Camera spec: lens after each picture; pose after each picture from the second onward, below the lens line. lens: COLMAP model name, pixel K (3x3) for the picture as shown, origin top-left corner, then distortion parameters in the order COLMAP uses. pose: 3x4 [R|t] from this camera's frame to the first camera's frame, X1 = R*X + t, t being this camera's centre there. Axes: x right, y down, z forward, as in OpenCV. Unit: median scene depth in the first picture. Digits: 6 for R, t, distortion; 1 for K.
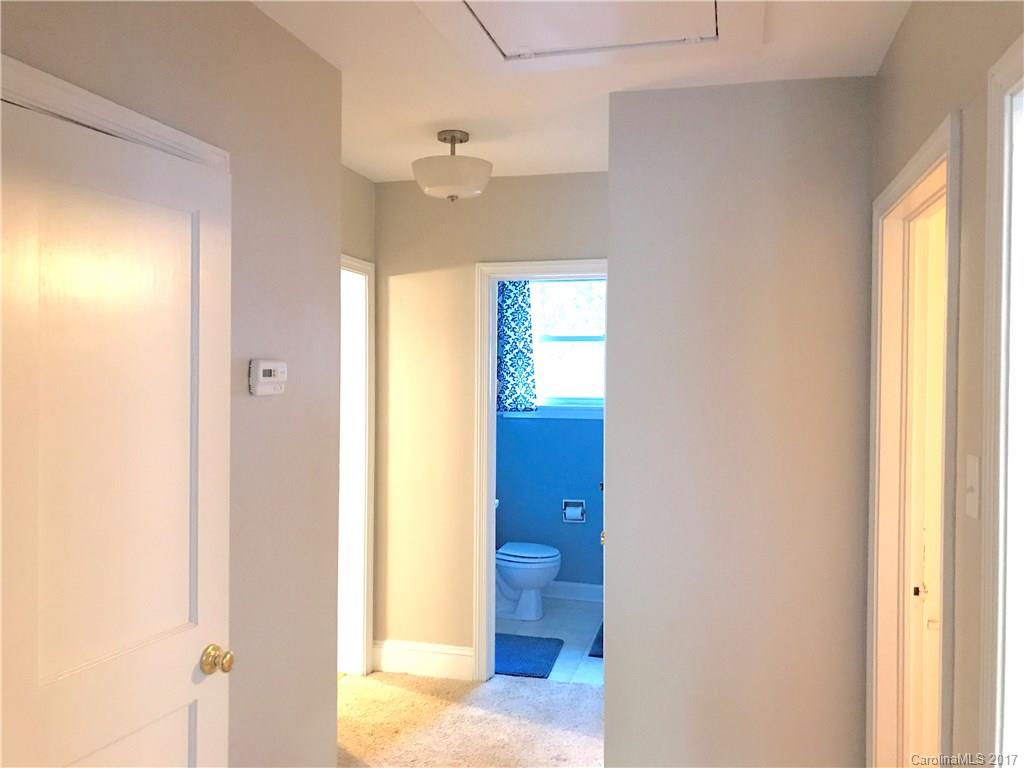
lens RADIAL K [[830.8, 0, 510.8], [0, 830.8, 380.6], [0, 0, 1]] dist [-0.019208, -0.005778]
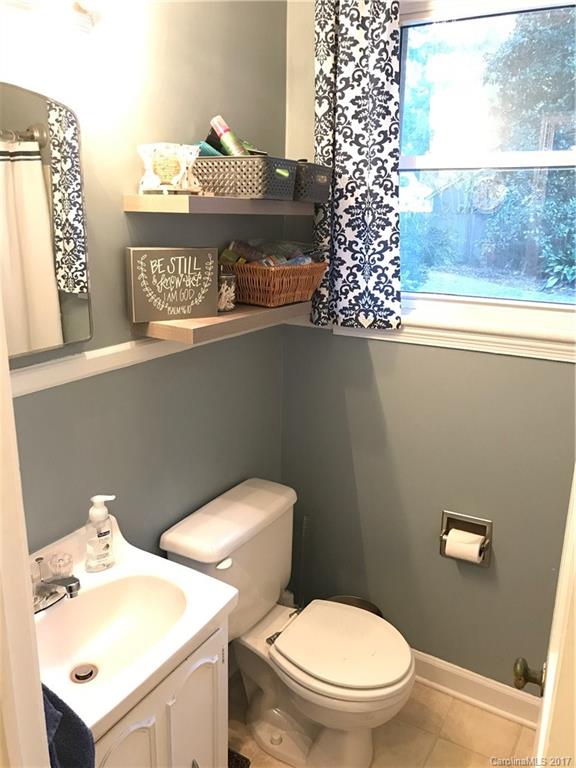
lens RADIAL K [[623.1, 0, 289.3], [0, 623.1, 387.0], [0, 0, 1]] dist [-0.019208, -0.005778]
pose [[0.963365, 0.082541, -0.255175, 0.062797], [-0.016147, 0.967586, 0.252025, -0.017719], [0.267706, -0.238671, 0.933472, 0.657436]]
